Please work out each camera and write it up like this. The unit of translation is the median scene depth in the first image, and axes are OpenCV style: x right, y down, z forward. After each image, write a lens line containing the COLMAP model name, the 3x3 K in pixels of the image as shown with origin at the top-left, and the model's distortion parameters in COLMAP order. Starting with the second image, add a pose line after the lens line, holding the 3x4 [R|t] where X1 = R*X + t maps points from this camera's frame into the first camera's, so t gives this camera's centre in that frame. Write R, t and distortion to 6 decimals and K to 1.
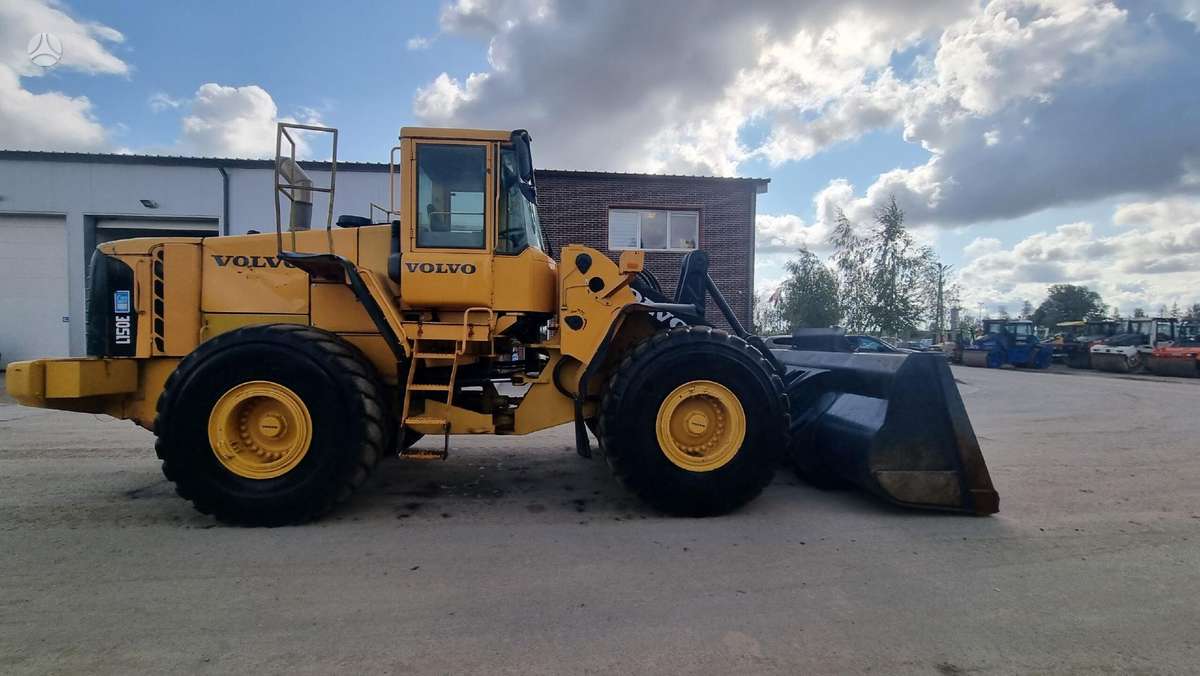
lens RADIAL K [[509.6, 0, 599.5], [0, 509.6, 349.1], [0, 0, 1]] dist [-0.001382, 0.000216]
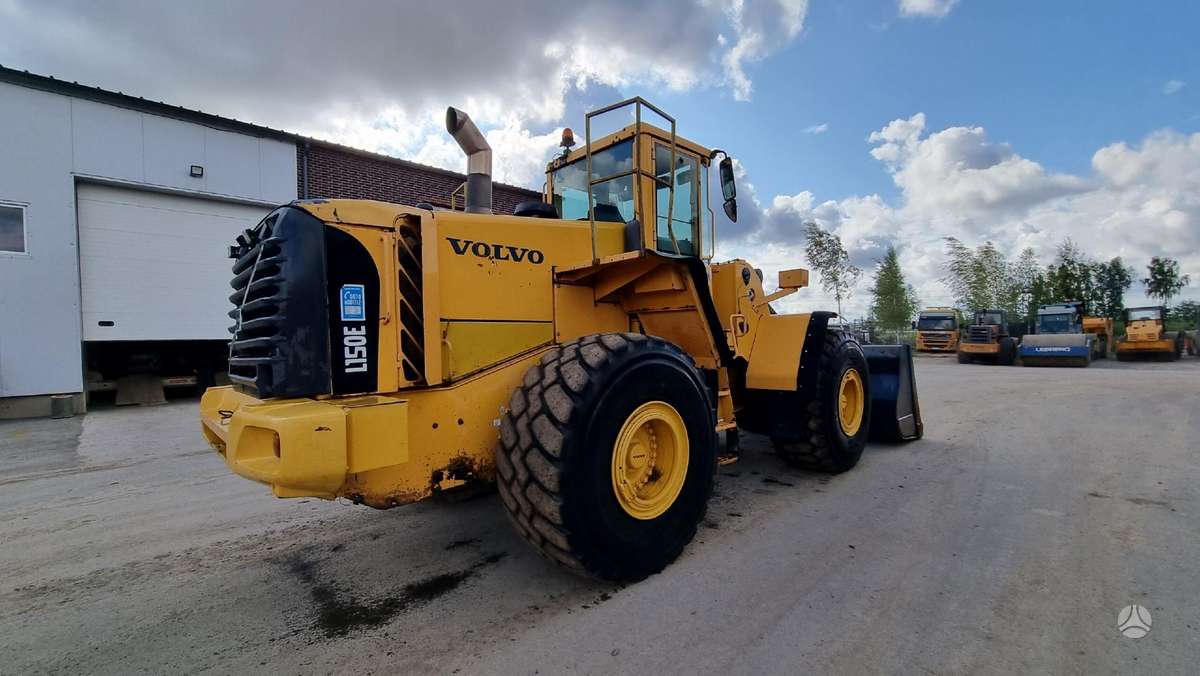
lens RADIAL K [[495.1, 0, 583.3], [0, 495.1, 350.5], [0, 0, 1]] dist [0.000107, -0.000137]
pose [[0.783977, -0.039653, 0.619522, -1.029374], [0.035005, 0.999194, 0.019657, -0.036238], [-0.619802, 0.006276, 0.784733, 0.348959]]
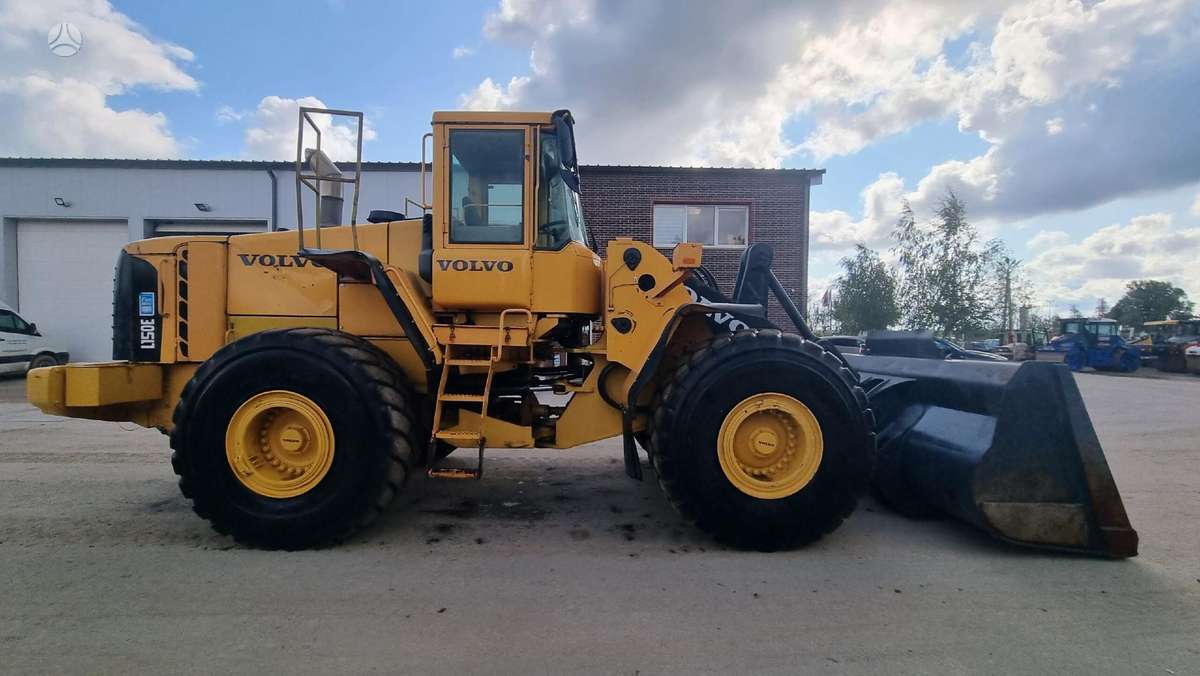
lens RADIAL K [[492.5, 0, 603.0], [0, 492.5, 352.9], [0, 0, 1]] dist [-0.001395, -0.000132]
pose [[0.997554, 0.002609, -0.069847, -0.022059], [-0.001741, 0.999921, 0.012484, -0.014171], [0.069874, -0.012332, 0.997480, 0.134742]]
